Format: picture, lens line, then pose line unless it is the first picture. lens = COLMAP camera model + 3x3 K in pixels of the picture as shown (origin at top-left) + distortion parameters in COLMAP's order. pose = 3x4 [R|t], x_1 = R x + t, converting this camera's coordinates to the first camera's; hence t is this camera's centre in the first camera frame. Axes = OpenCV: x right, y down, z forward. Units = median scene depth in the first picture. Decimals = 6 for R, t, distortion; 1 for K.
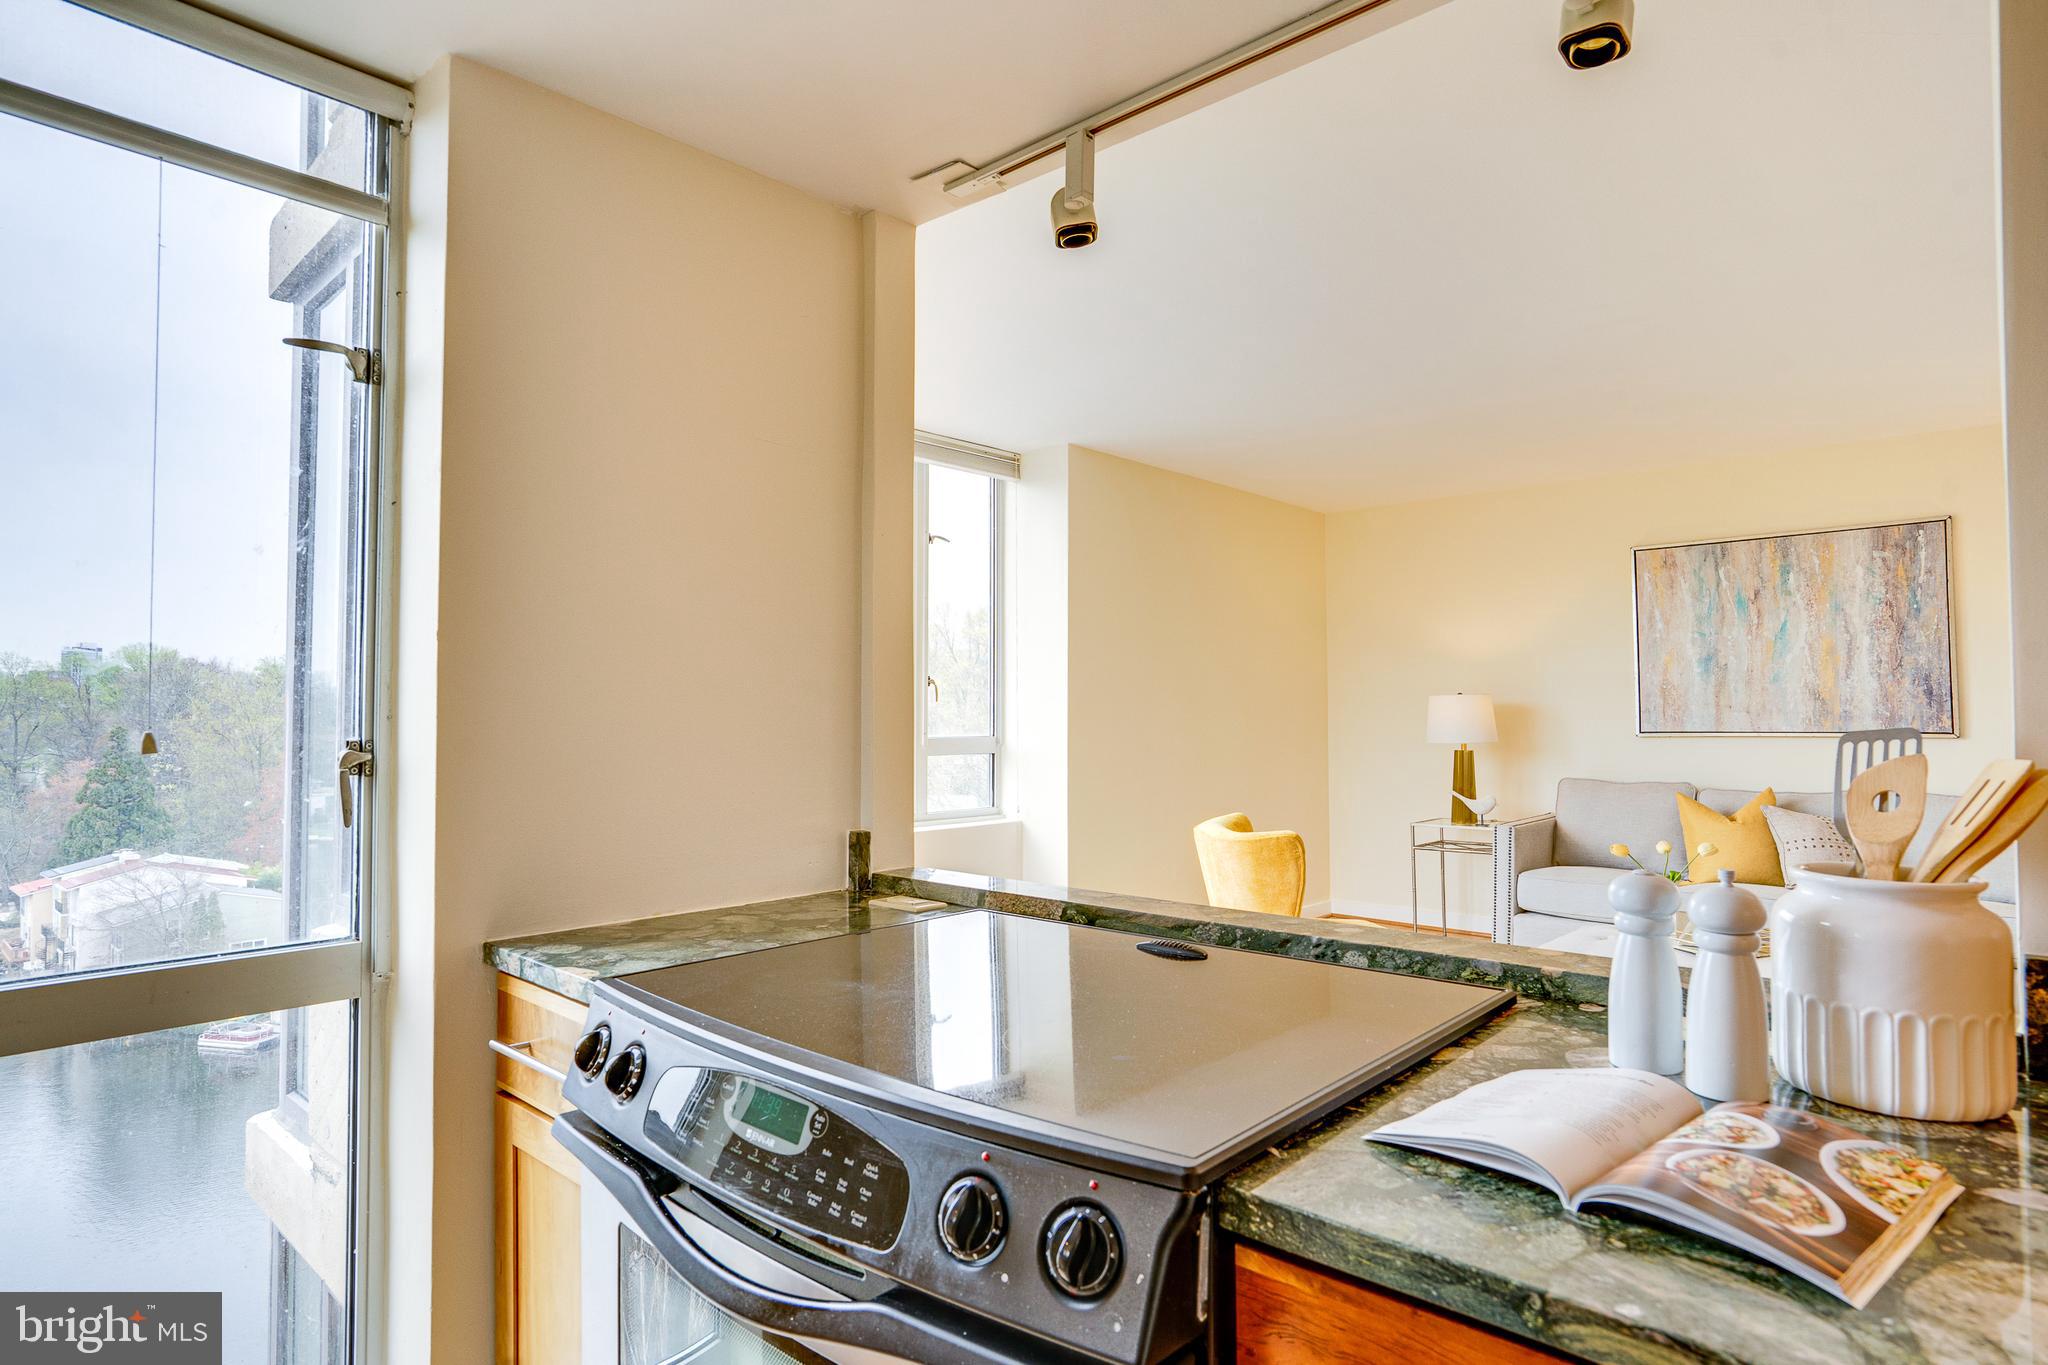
lens RADIAL K [[1105.3, 0, 1026.0], [0, 1105.3, 680.4], [0, 0, 1]] dist [-0.042358, 0.028618]
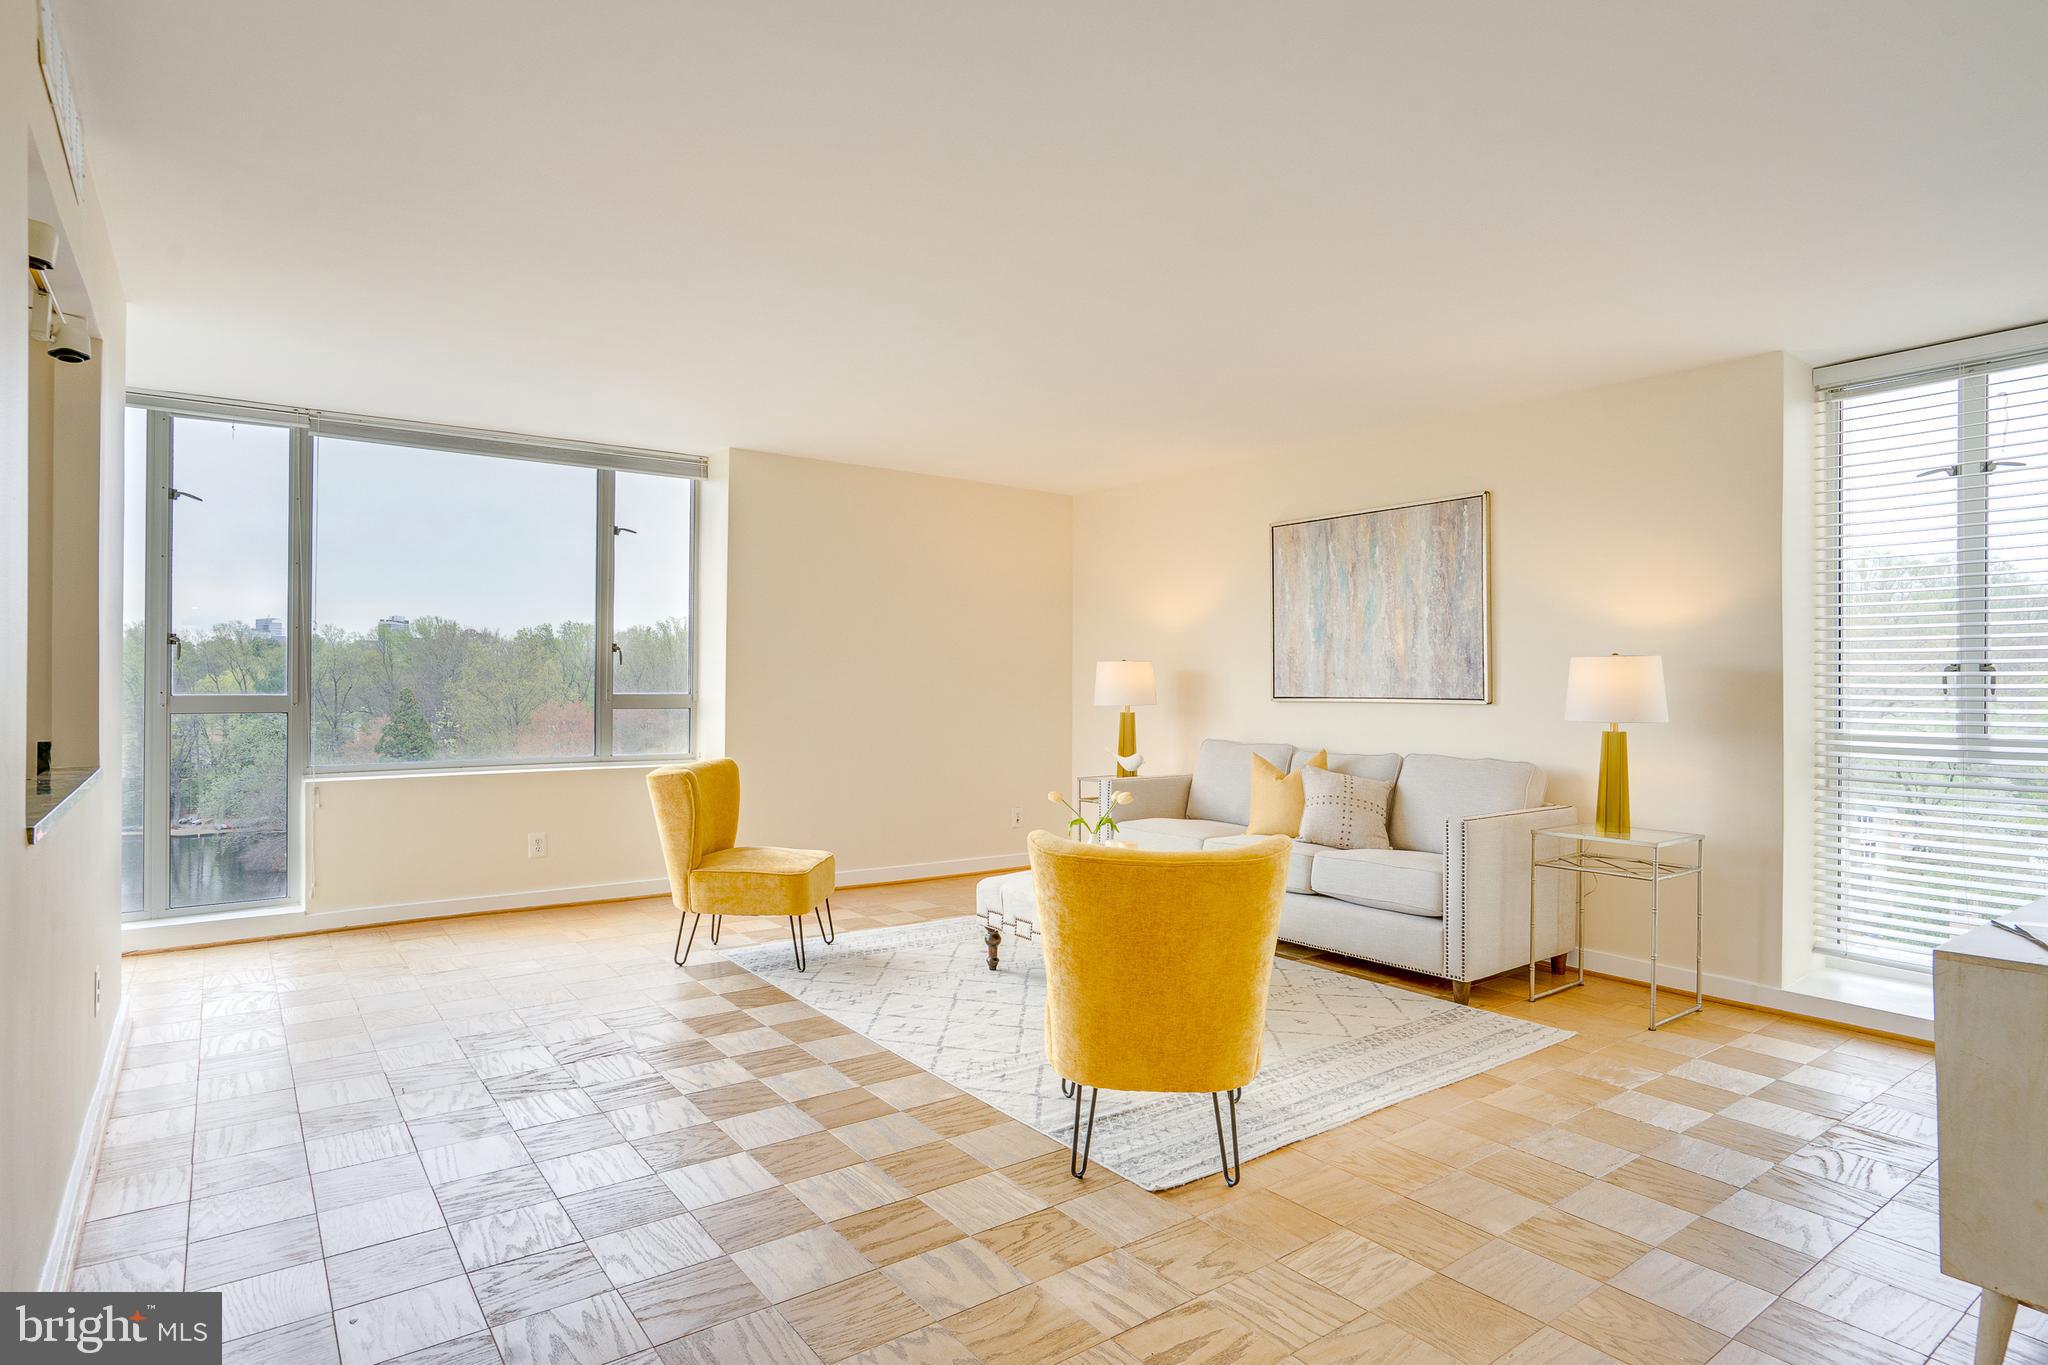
lens RADIAL K [[1091.2, 0, 1032.0], [0, 1091.2, 679.1], [0, 0, 1]] dist [-0.053927, 0.033553]
pose [[0.983561, 0.007046, -0.180436, 0.544236], [-0.002148, 0.999624, 0.027327, 0.000980], [0.180561, -0.026491, 0.983207, -0.089746]]
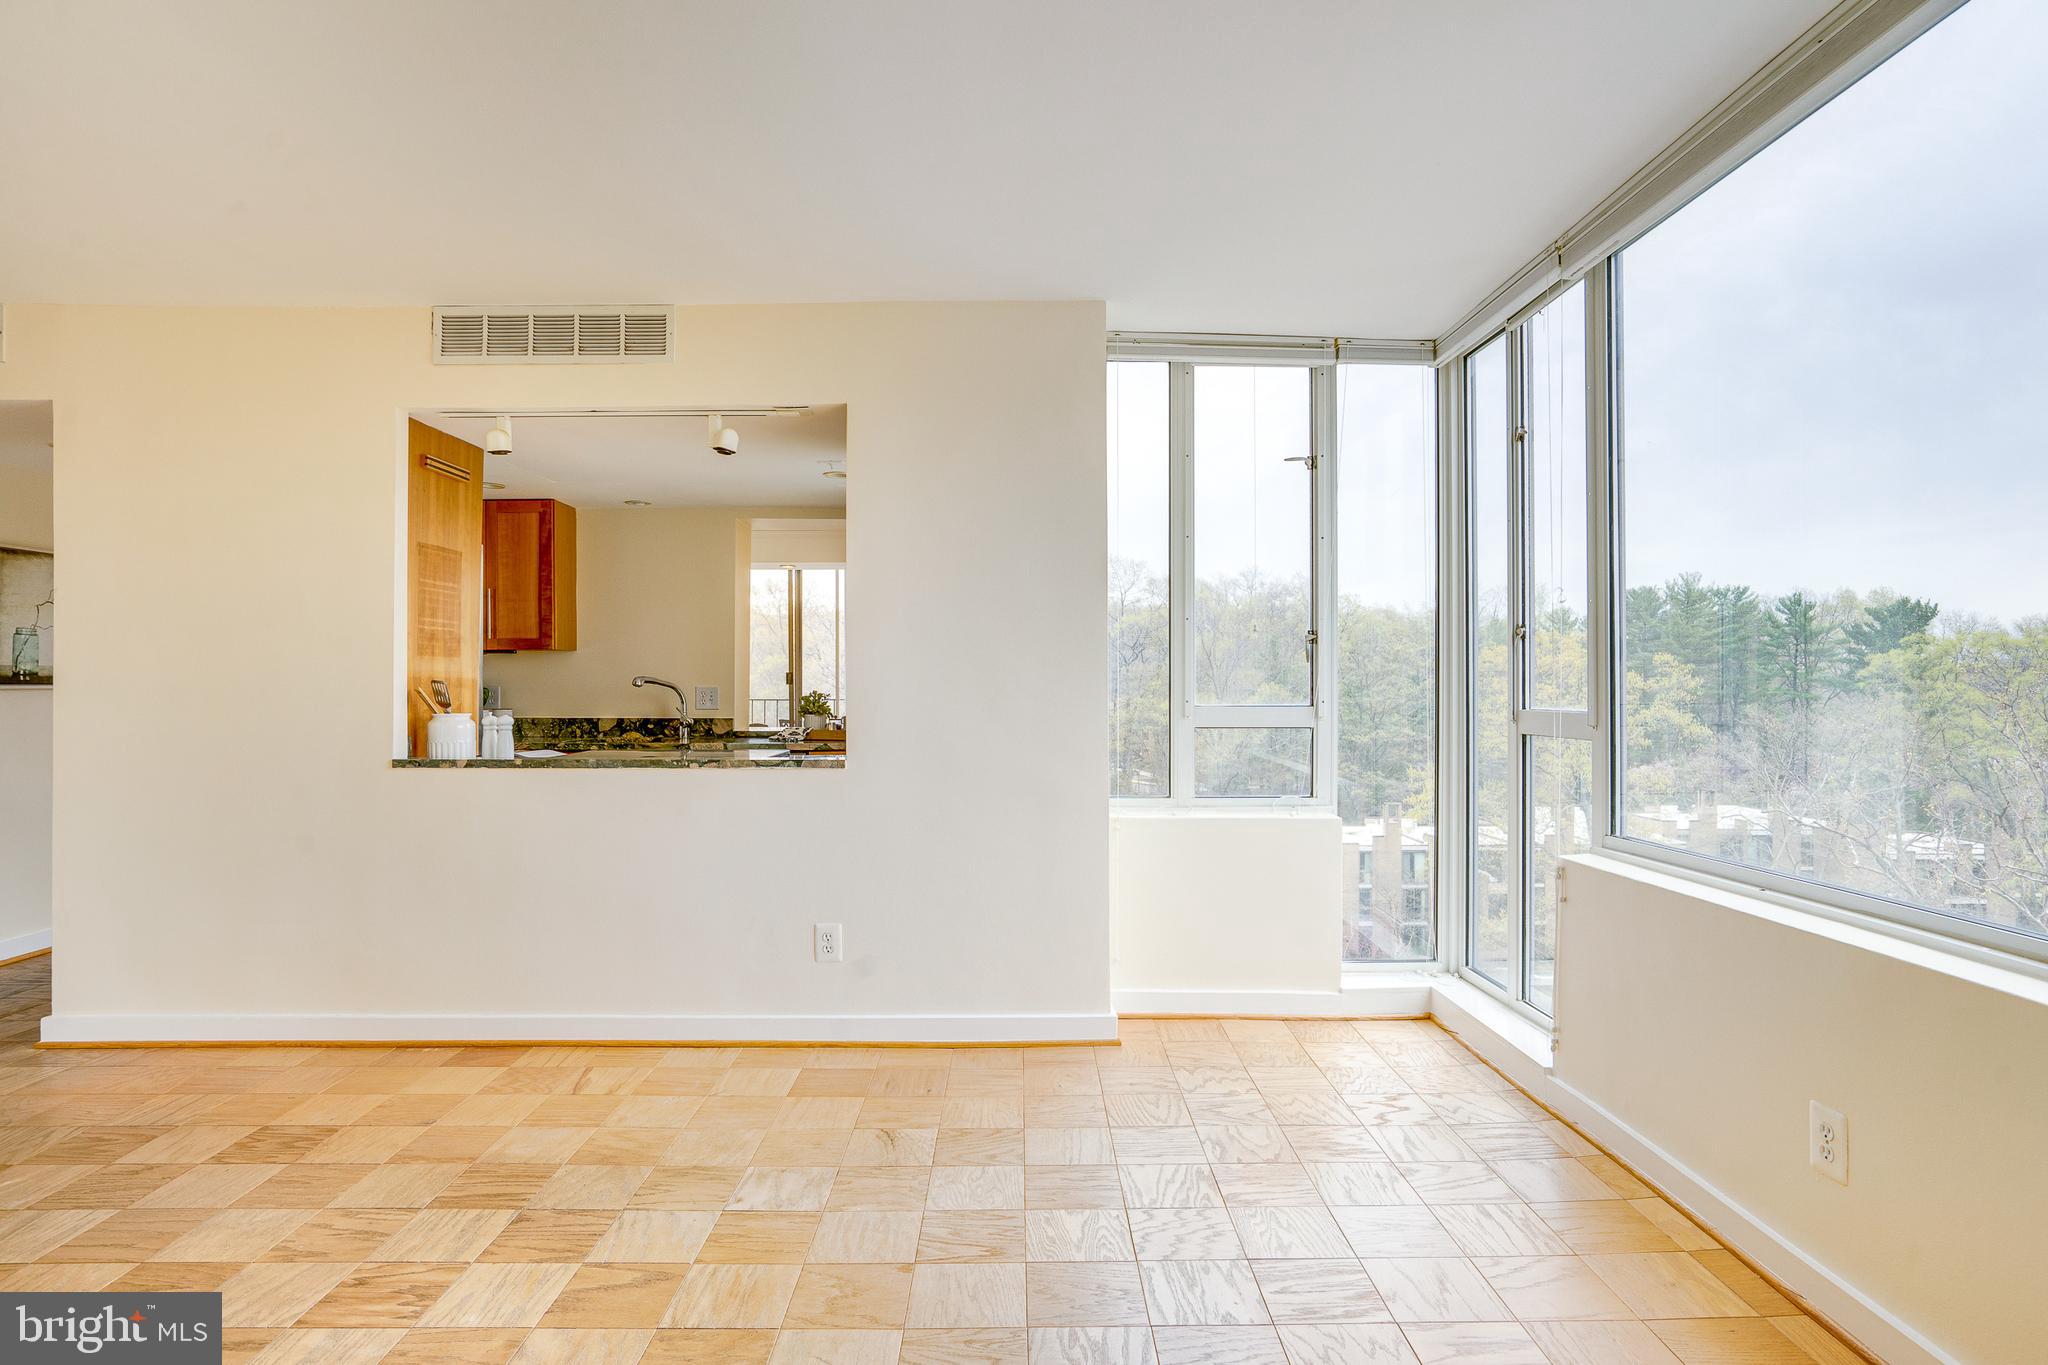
lens RADIAL K [[1105.3, 0, 1026.0], [0, 1105.3, 680.4], [0, 0, 1]] dist [-0.042358, 0.028618]
pose [[-0.728200, -0.001343, -0.685364, 0.357319], [0.020642, 0.999501, -0.023891, 0.032688], [0.685054, -0.031545, -0.727809, 0.885439]]
